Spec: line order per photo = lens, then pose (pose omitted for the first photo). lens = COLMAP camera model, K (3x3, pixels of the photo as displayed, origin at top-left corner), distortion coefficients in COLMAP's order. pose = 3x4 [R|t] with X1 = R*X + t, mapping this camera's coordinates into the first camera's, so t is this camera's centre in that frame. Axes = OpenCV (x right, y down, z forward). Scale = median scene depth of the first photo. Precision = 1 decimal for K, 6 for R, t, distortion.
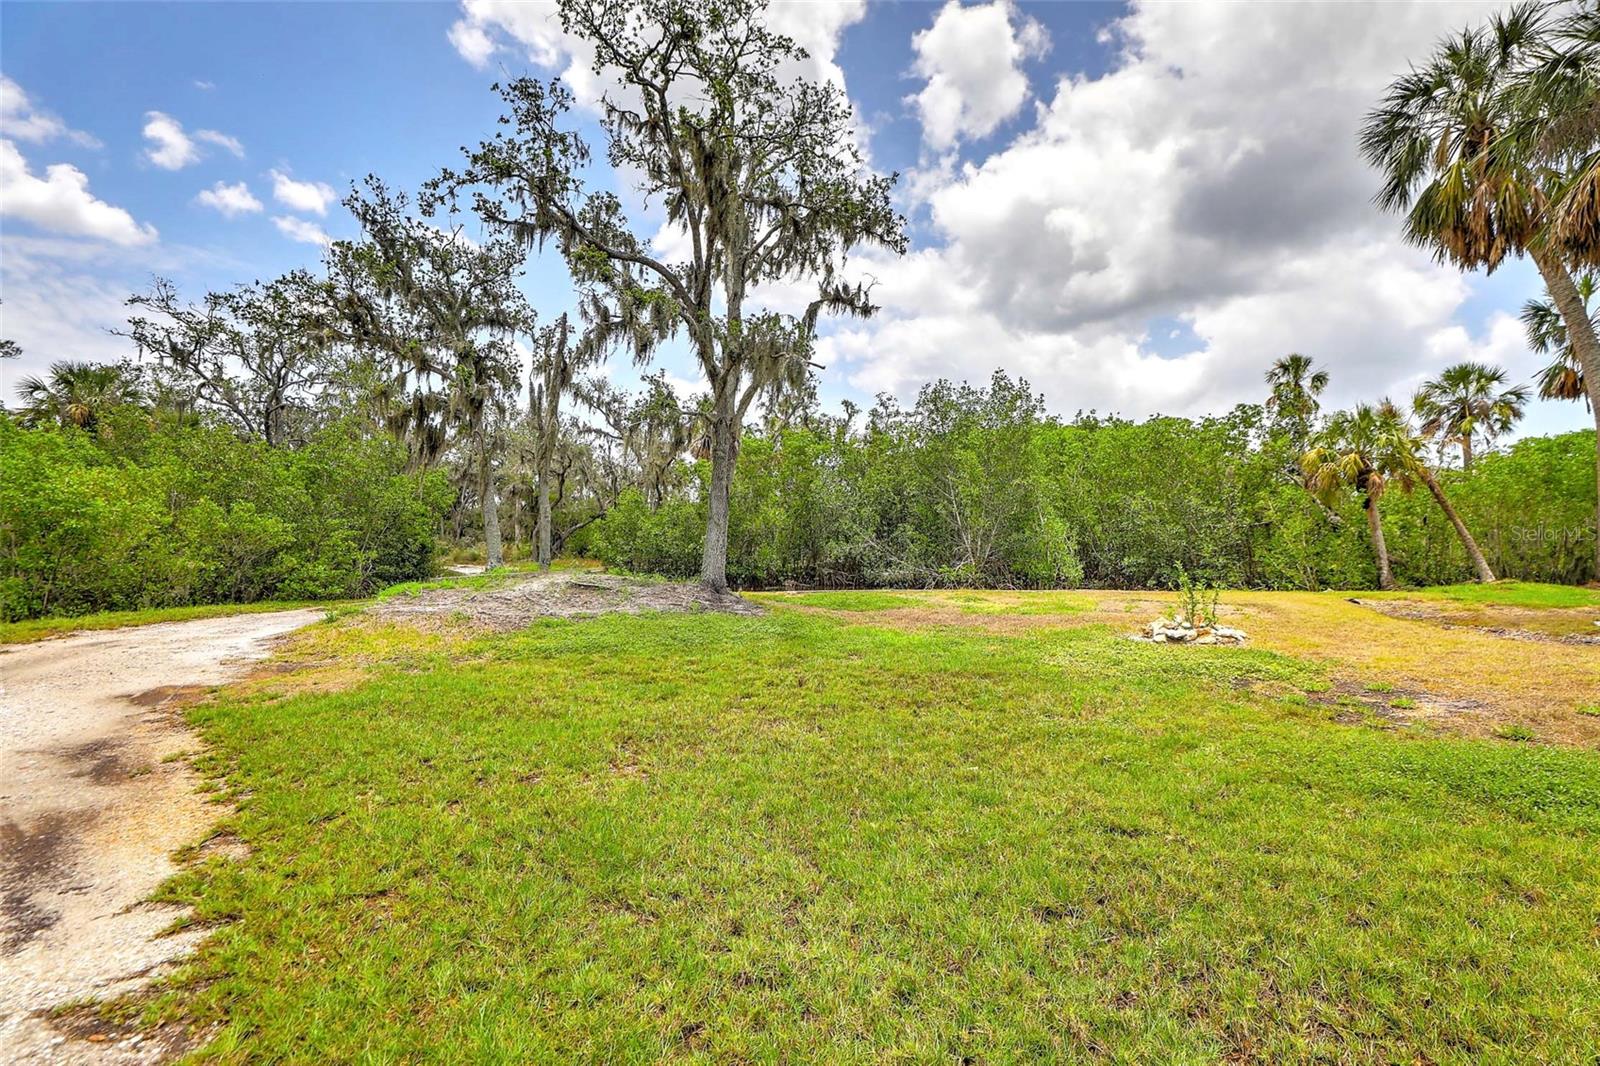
lens RADIAL K [[736.1, 0, 797.4], [0, 736.1, 541.4], [0, 0, 1]] dist [-0.039299, 0.011239]
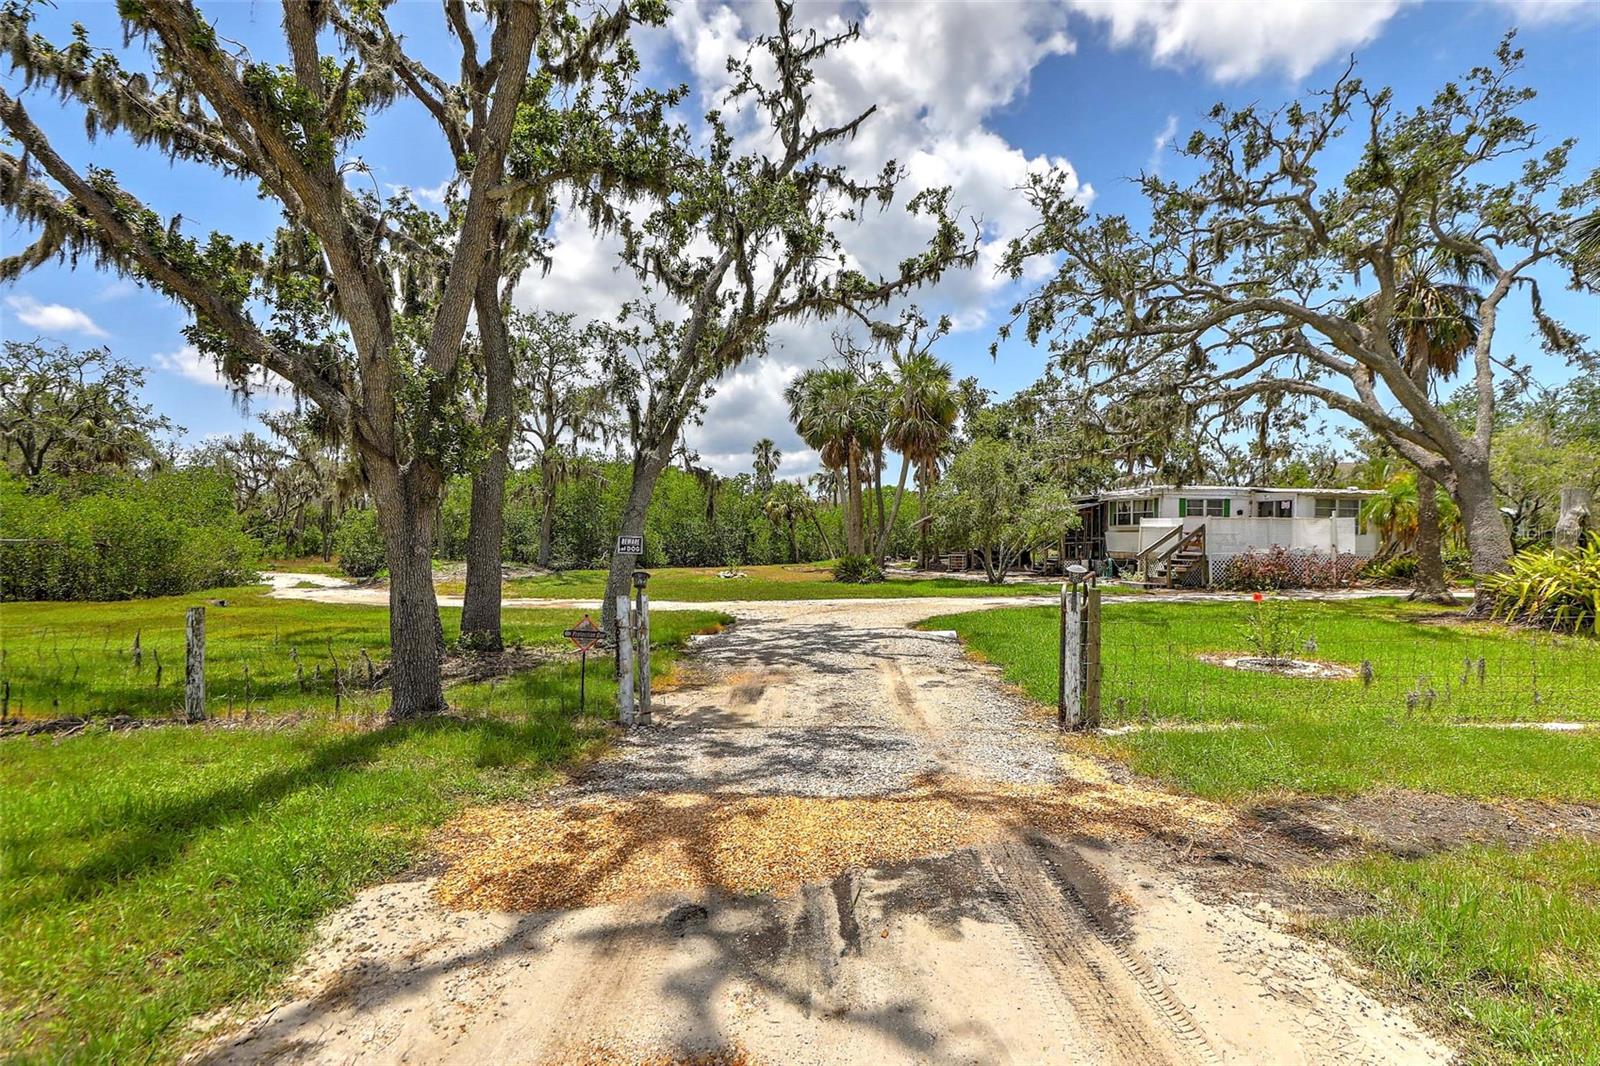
lens RADIAL K [[734.8, 0, 800.1], [0, 734.8, 541.3], [0, 0, 1]] dist [-0.044196, 0.015094]
pose [[0.803054, -0.007775, 0.595855, -0.557725], [0.005996, 0.999970, 0.004967, -0.016509], [-0.595876, -0.000416, 0.803076, -0.864097]]
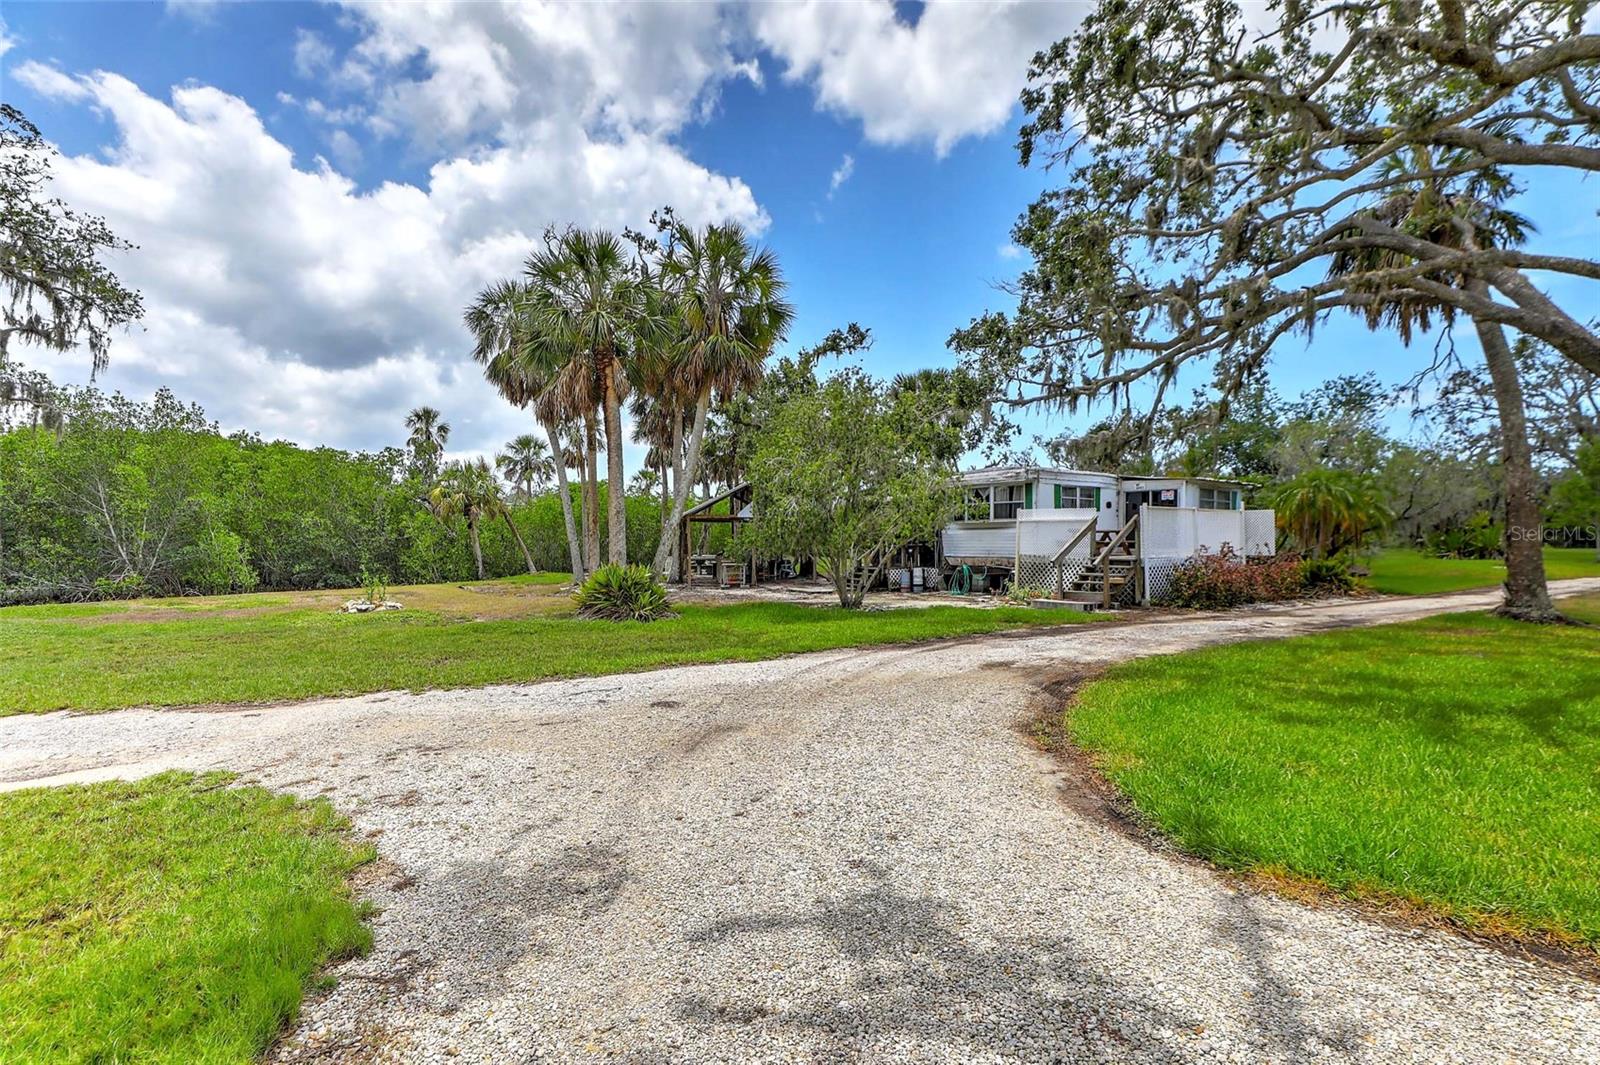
lens RADIAL K [[734.8, 0, 800.1], [0, 734.8, 540.8], [0, 0, 1]] dist [-0.044196, 0.015094]
pose [[0.473692, -0.001295, 0.880690, -0.250679], [0.010514, 0.999936, -0.004185, -0.005825], [-0.880628, 0.011241, 0.473675, -0.362955]]
